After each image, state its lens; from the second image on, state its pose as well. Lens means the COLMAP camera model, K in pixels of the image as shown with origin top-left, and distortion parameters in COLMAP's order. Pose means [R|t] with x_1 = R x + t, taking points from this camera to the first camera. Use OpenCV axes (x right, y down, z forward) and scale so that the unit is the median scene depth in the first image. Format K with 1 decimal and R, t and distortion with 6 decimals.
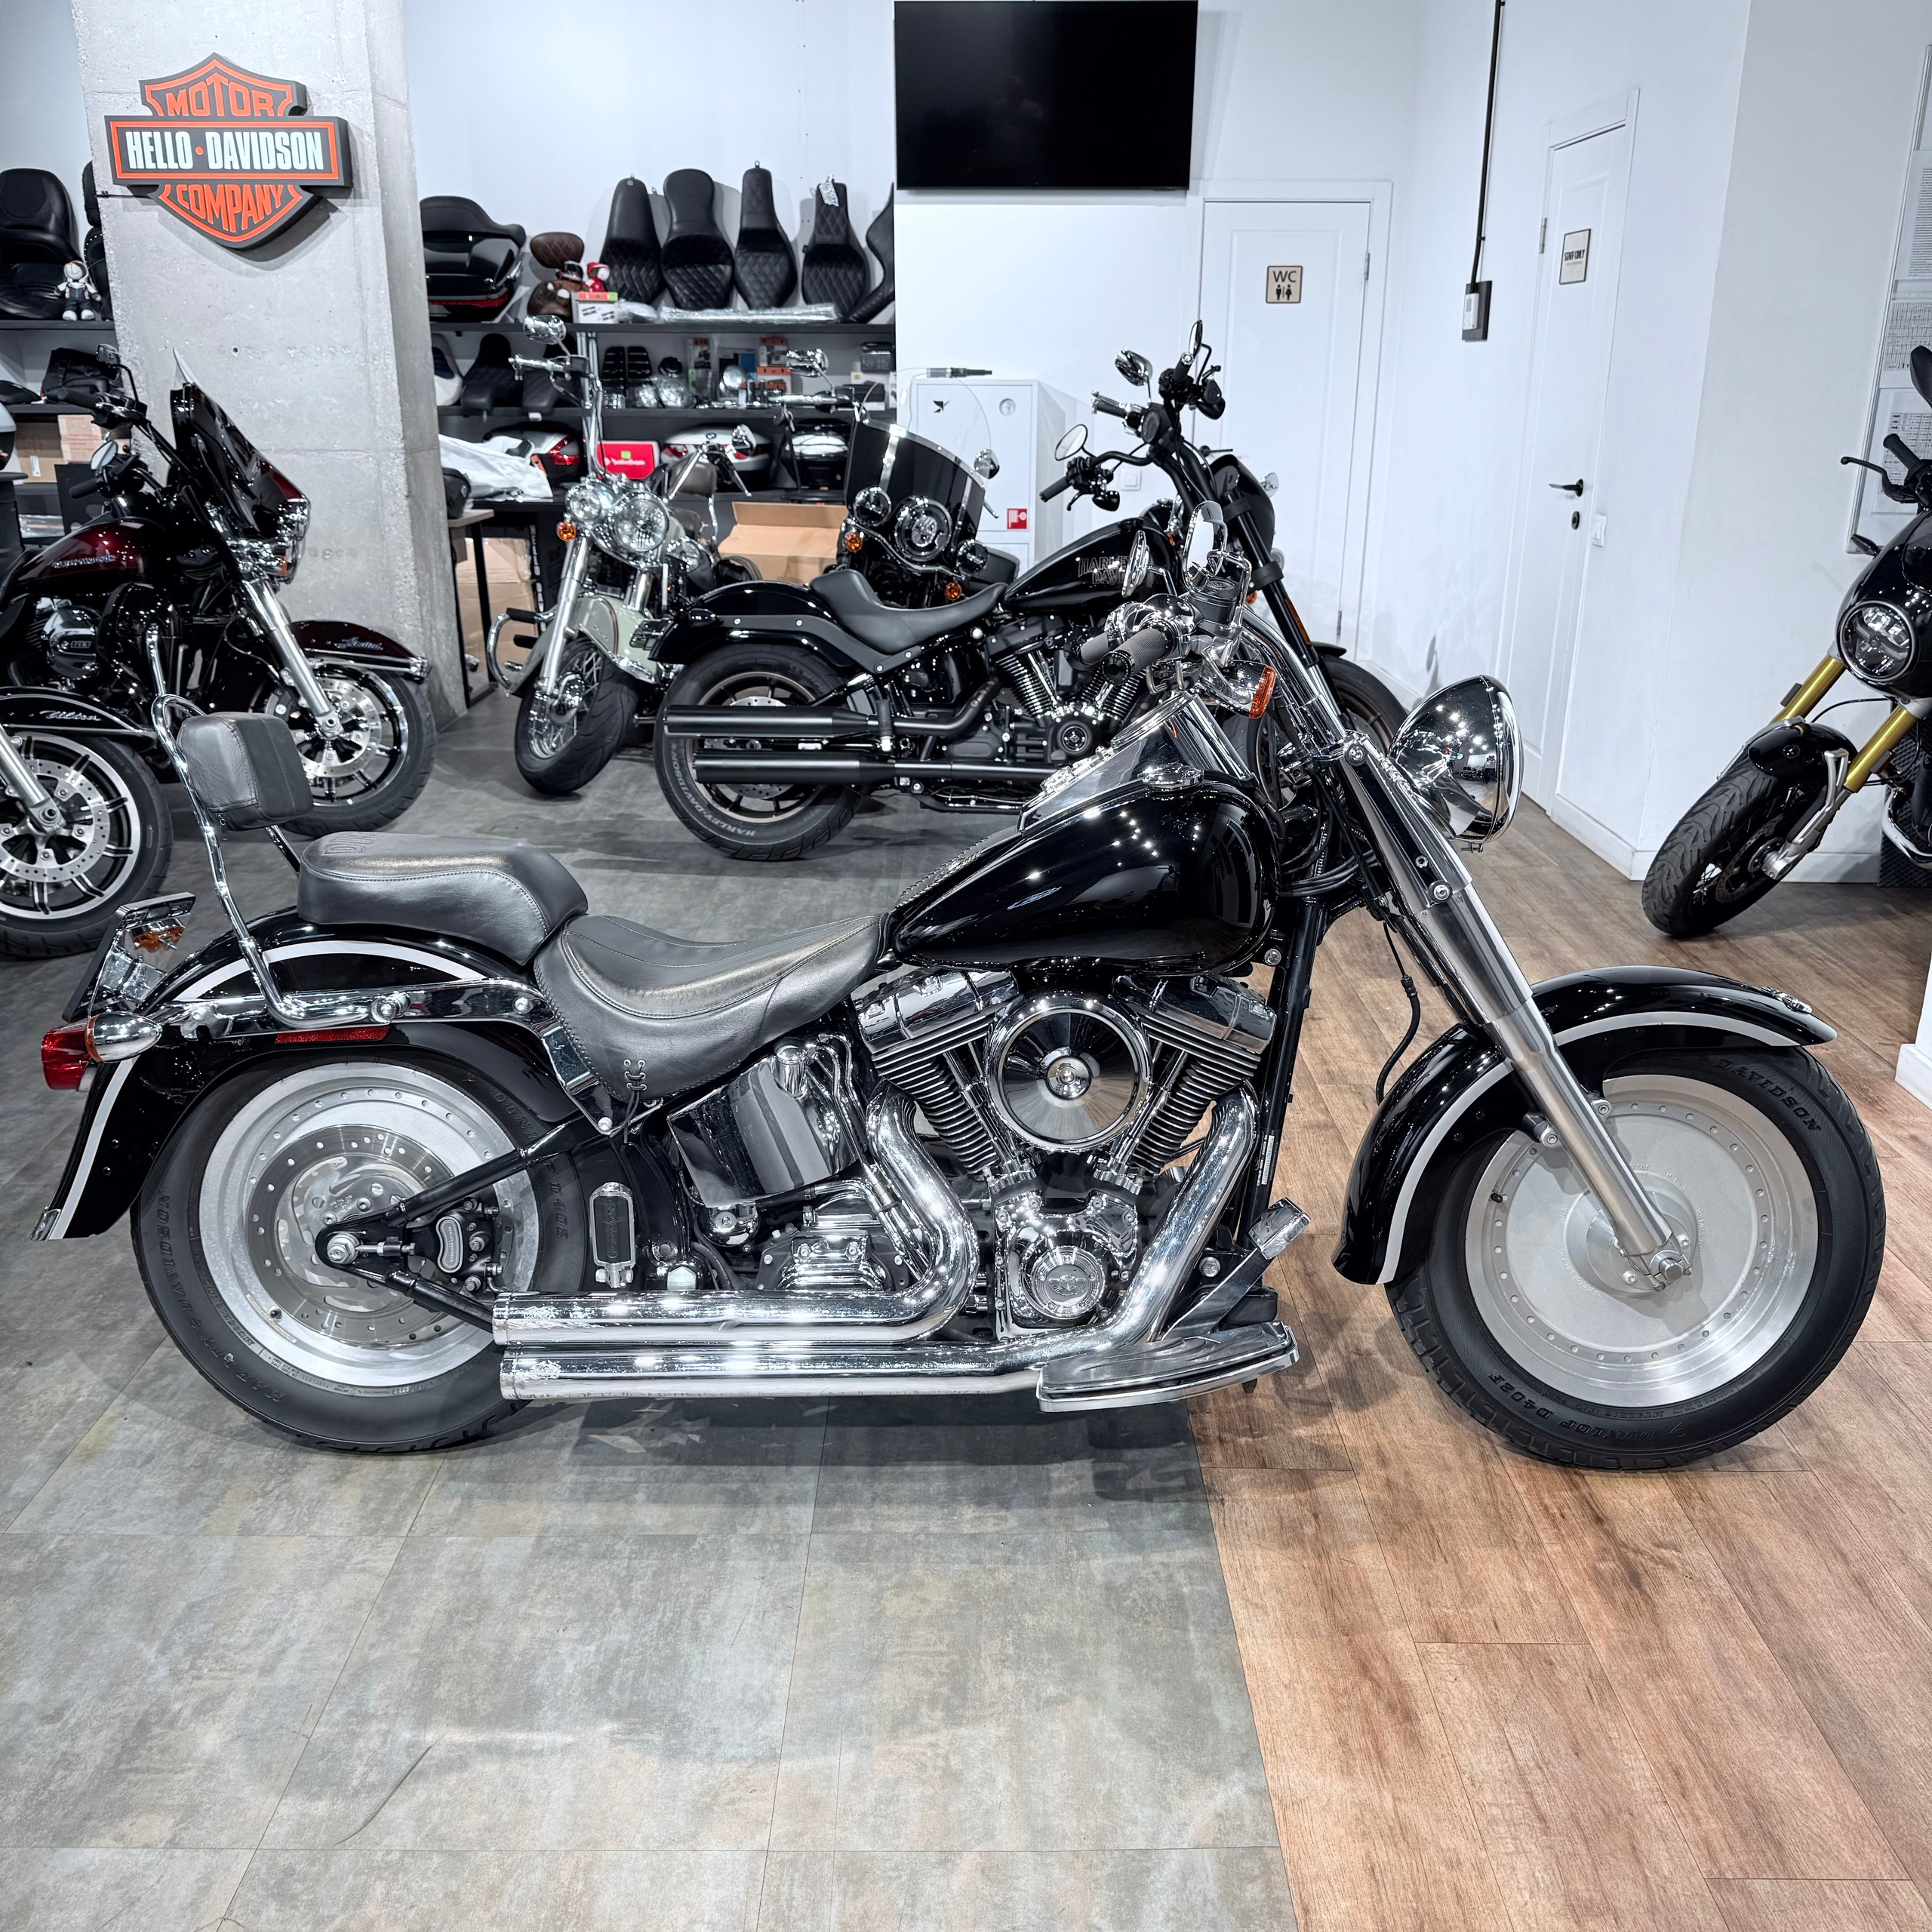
lens RADIAL K [[1805.7, 0, 960.9], [0, 1805.7, 972.9], [0, 0, 1]] dist [0.155852, -0.310976]
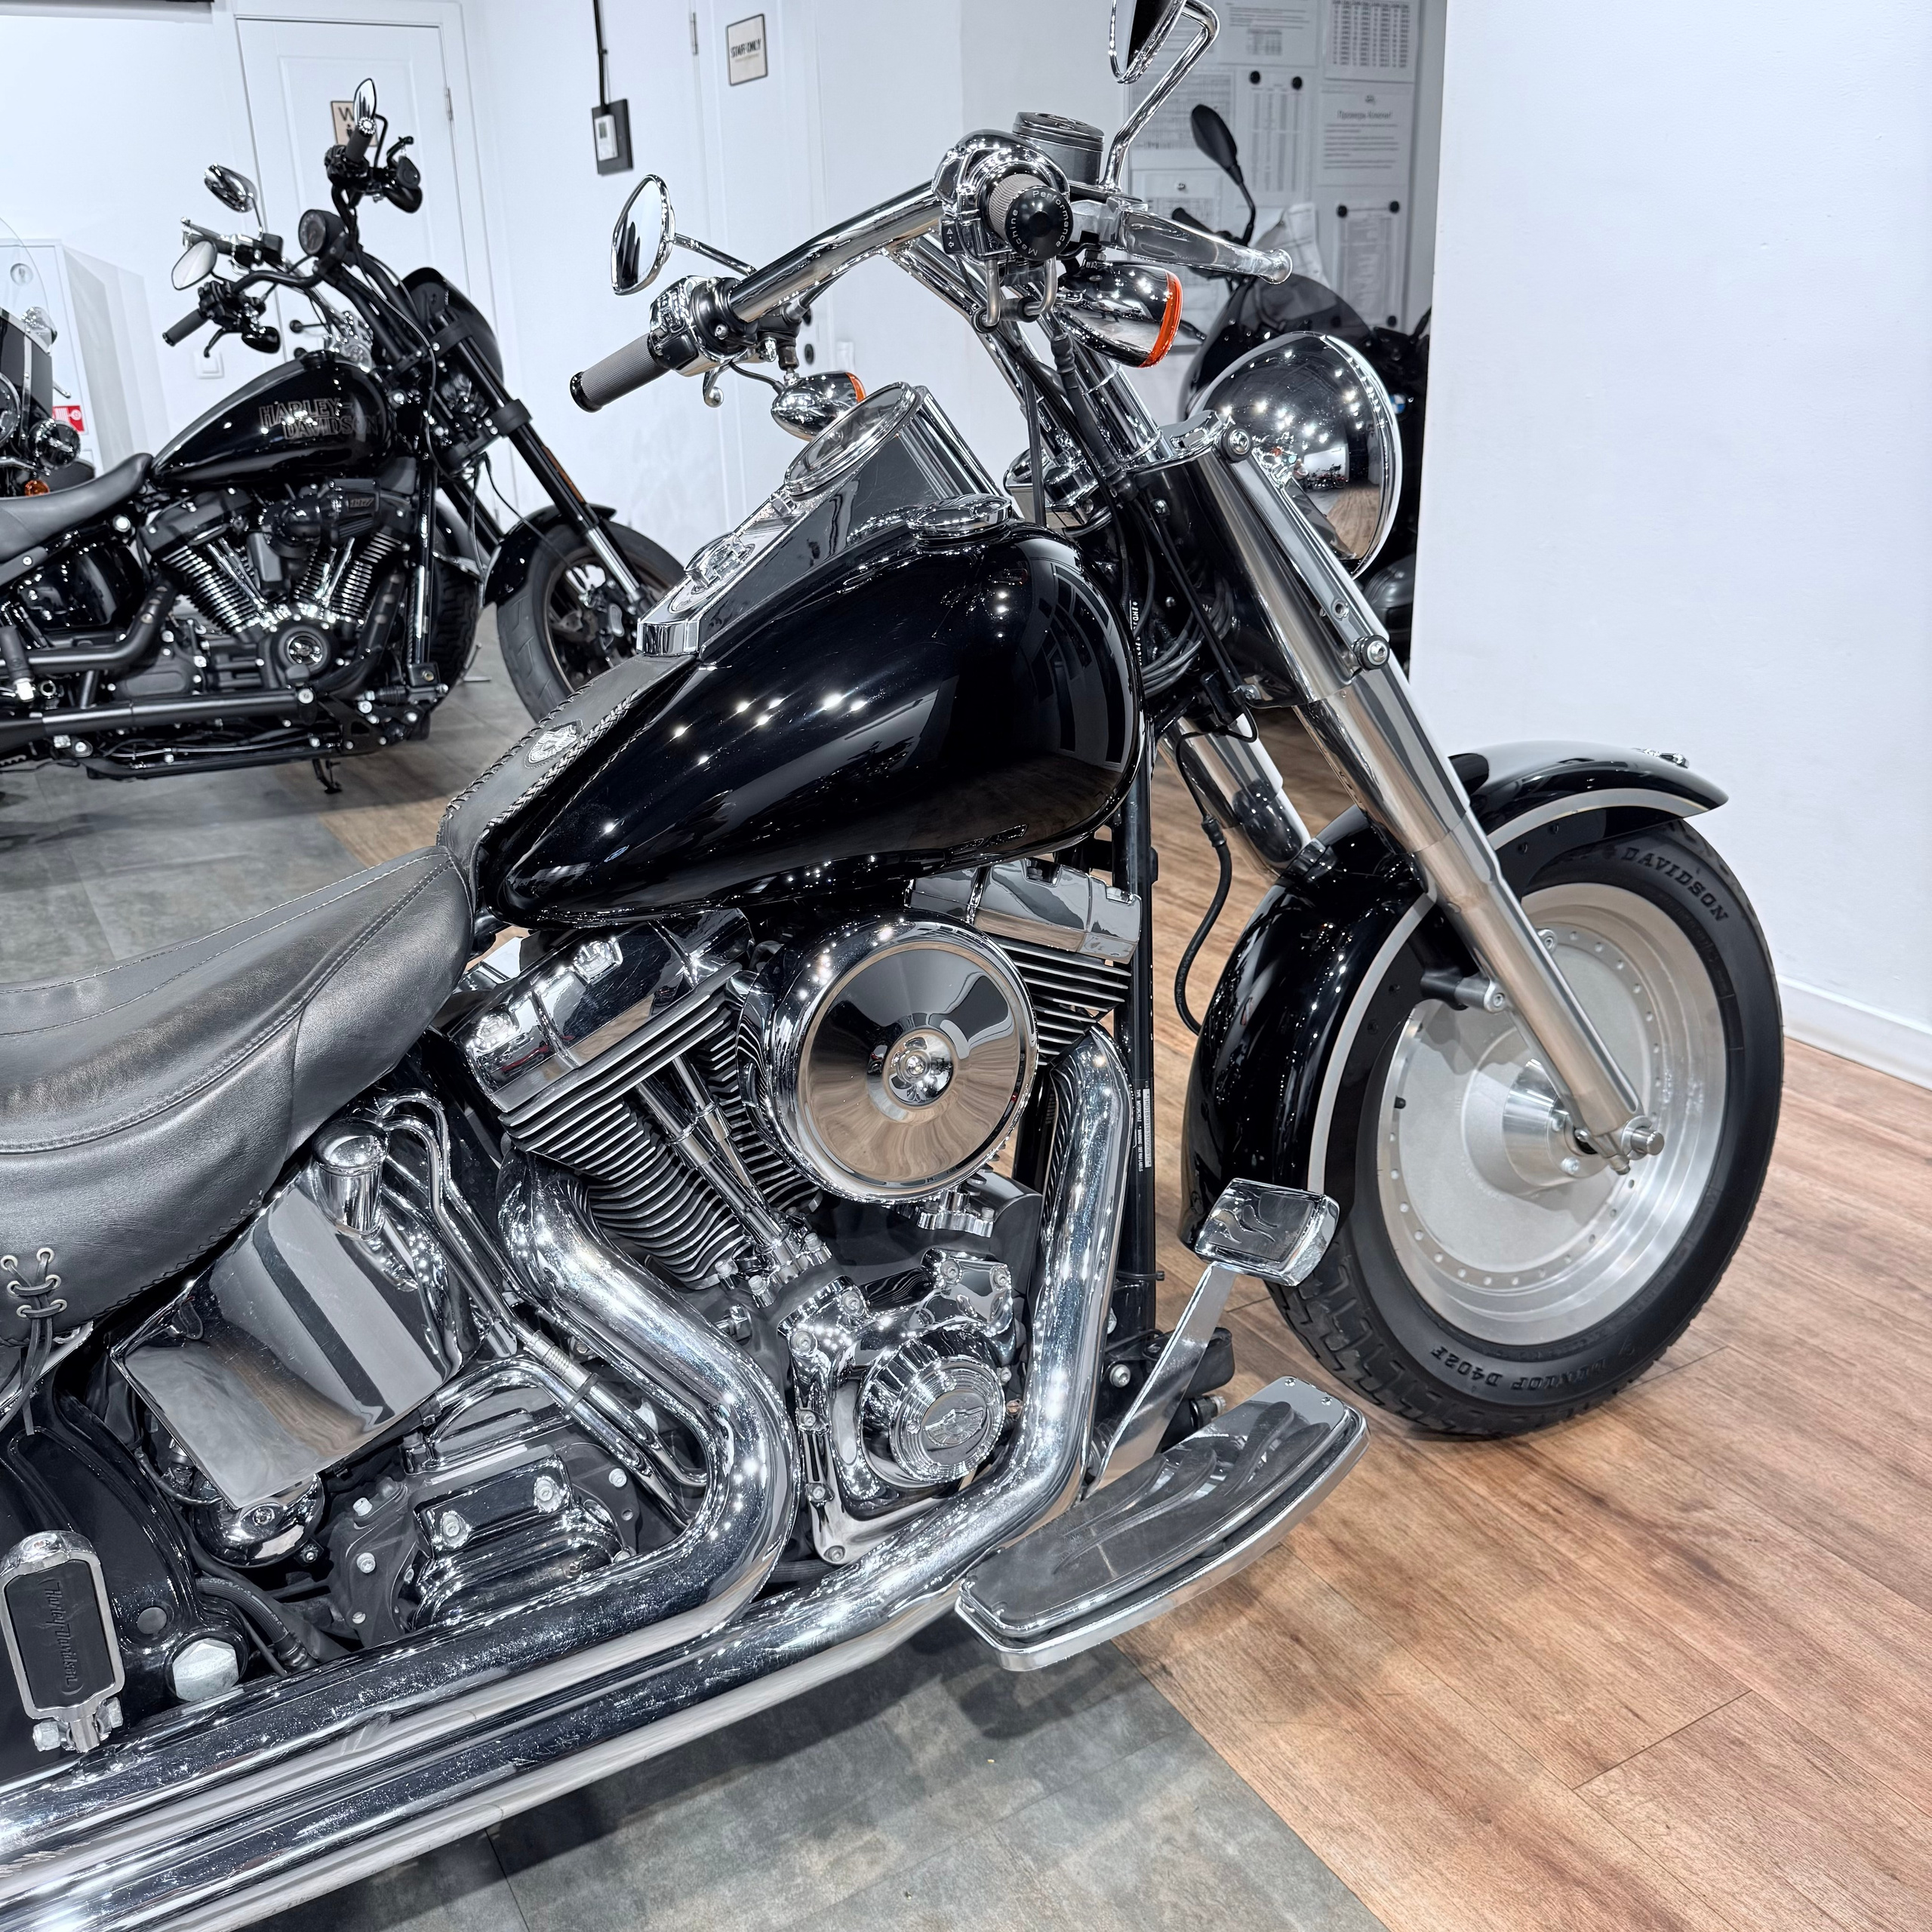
lens RADIAL K [[1812.6, 0, 963.8], [0, 1812.6, 972.4], [0, 0, 1]] dist [0.108699, -0.224304]
pose [[0.863065, -0.199971, 0.463821, -0.154490], [0.189163, 0.979427, 0.070279, -0.005827], [-0.468333, 0.027083, 0.883137, 0.436706]]
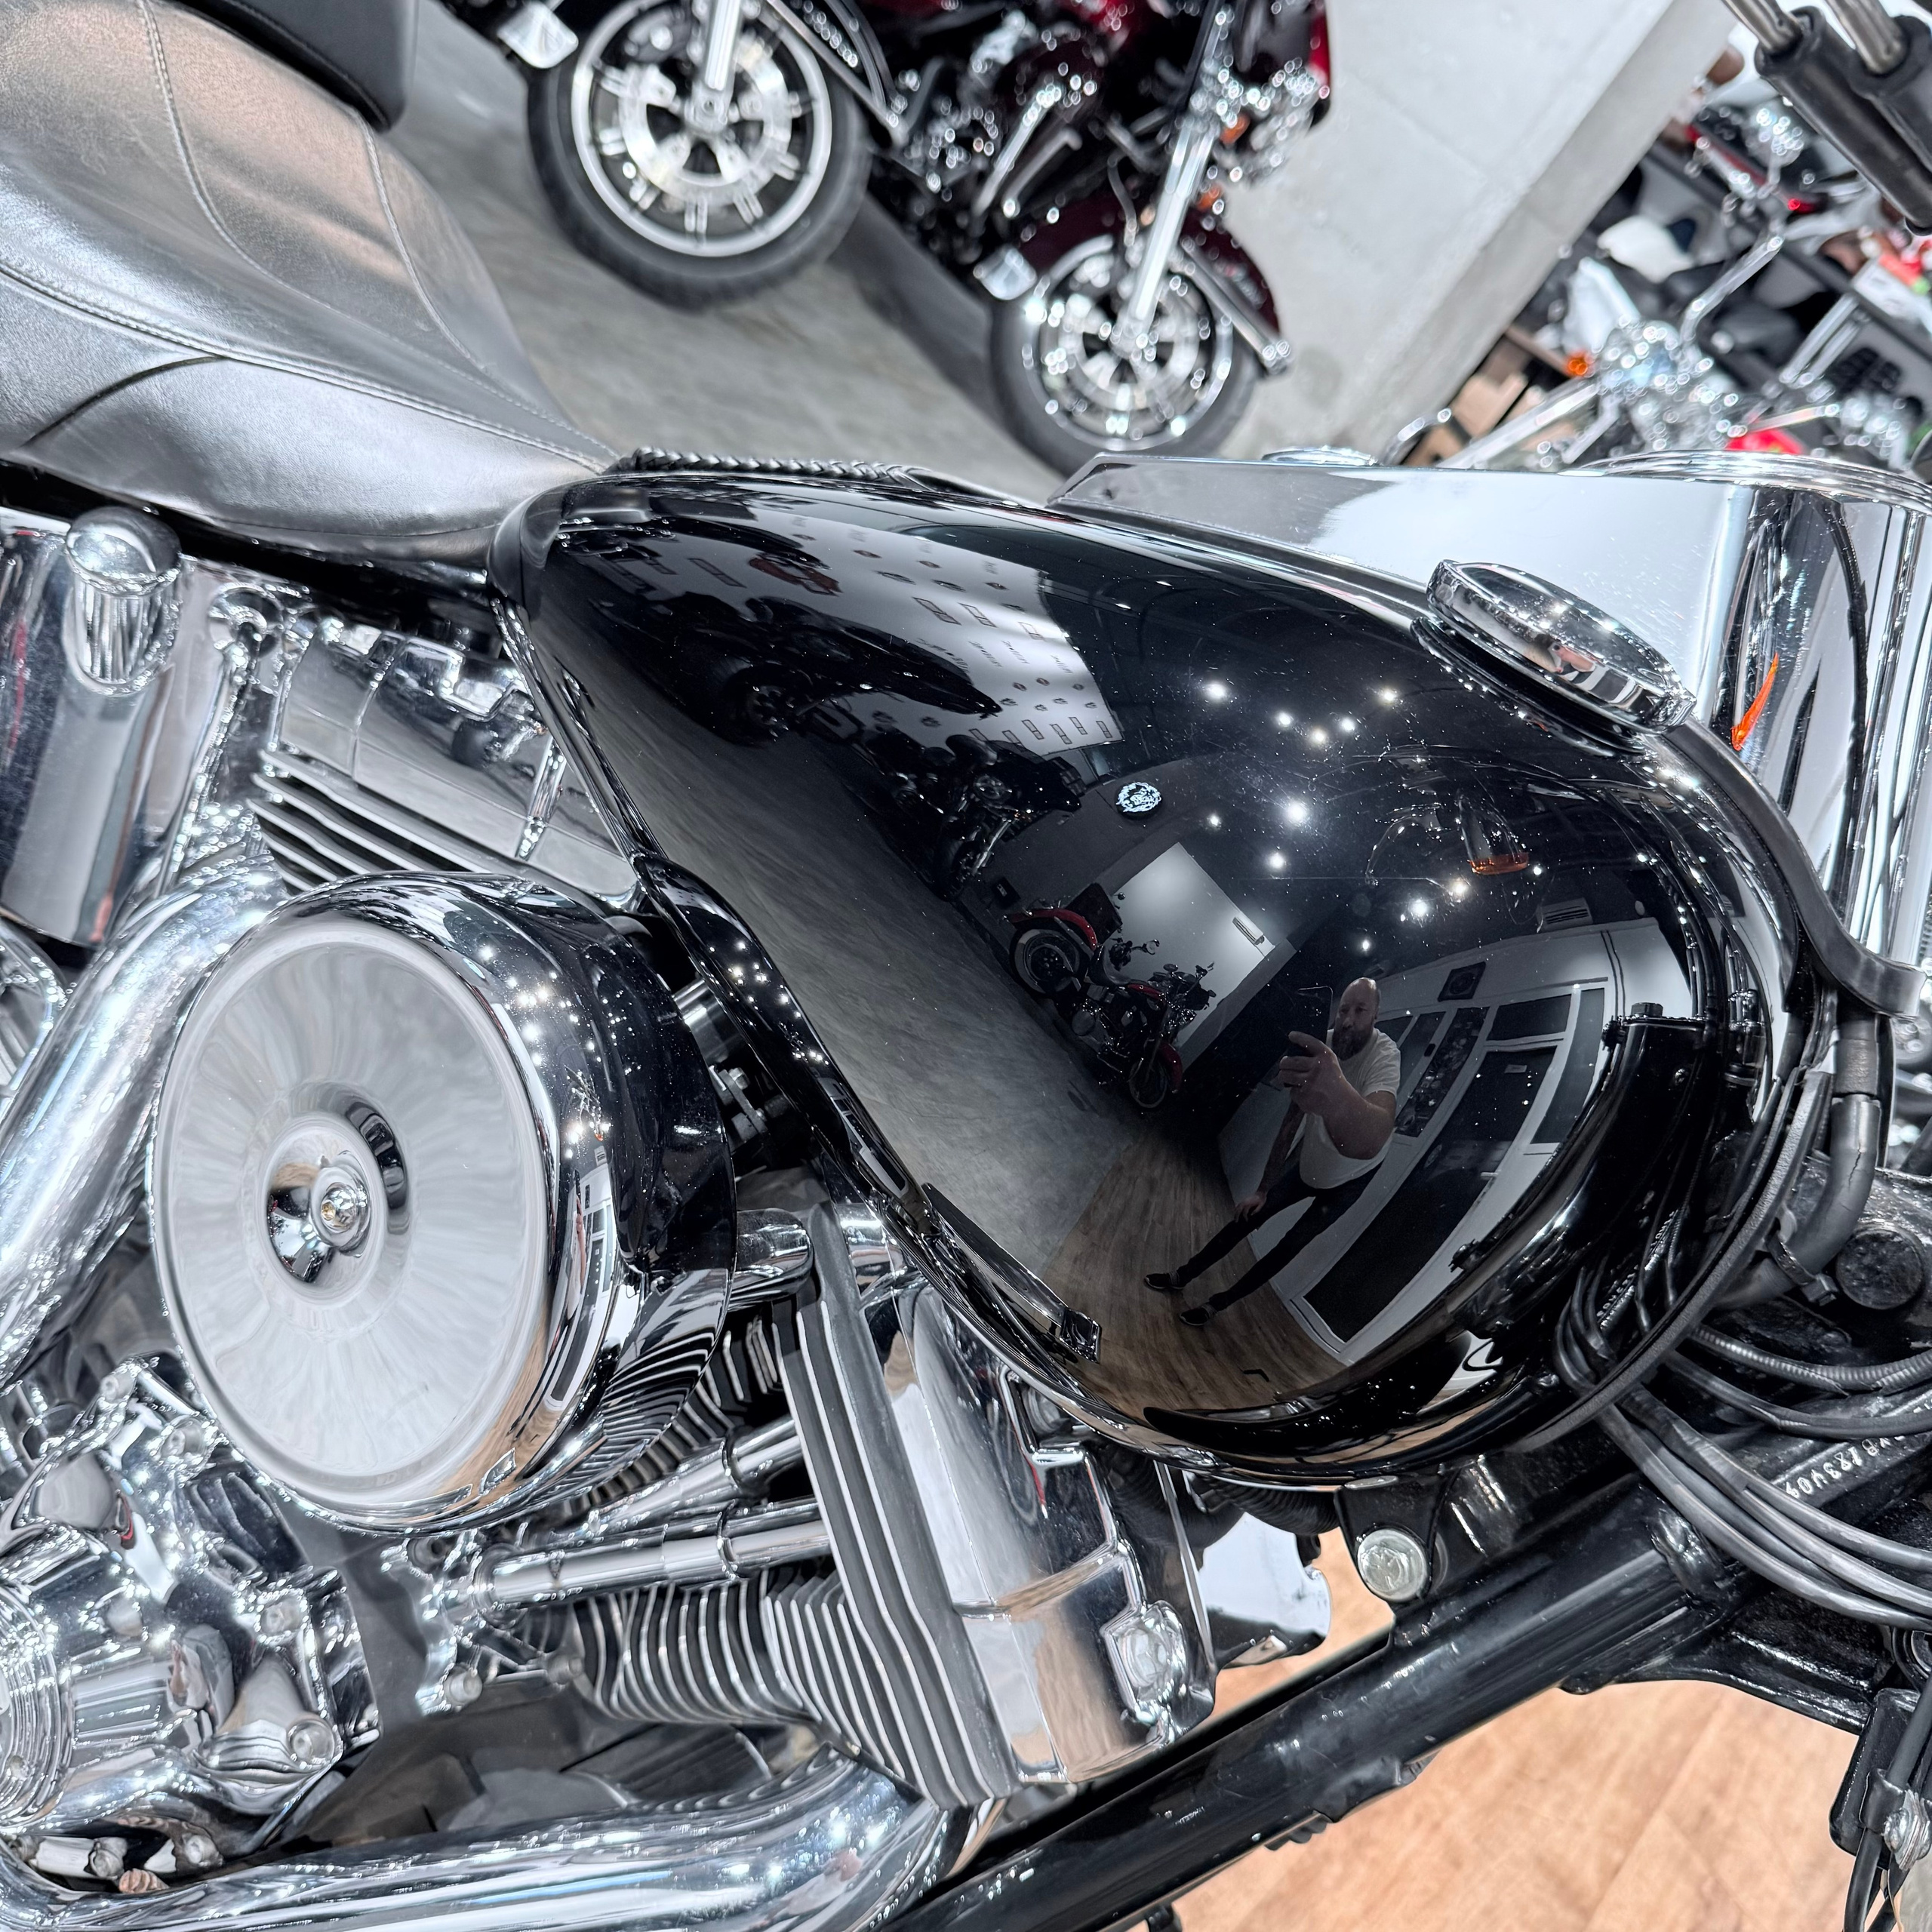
lens RADIAL K [[1812.6, 0, 963.8], [0, 1812.6, 972.4], [0, 0, 1]] dist [0.108699, -0.224304]
pose [[0.615814, 0.698381, -0.364742, 0.160696], [-0.695599, 0.699322, 0.164593, -0.057989], [0.370021, 0.152355, 0.916446, 0.687058]]
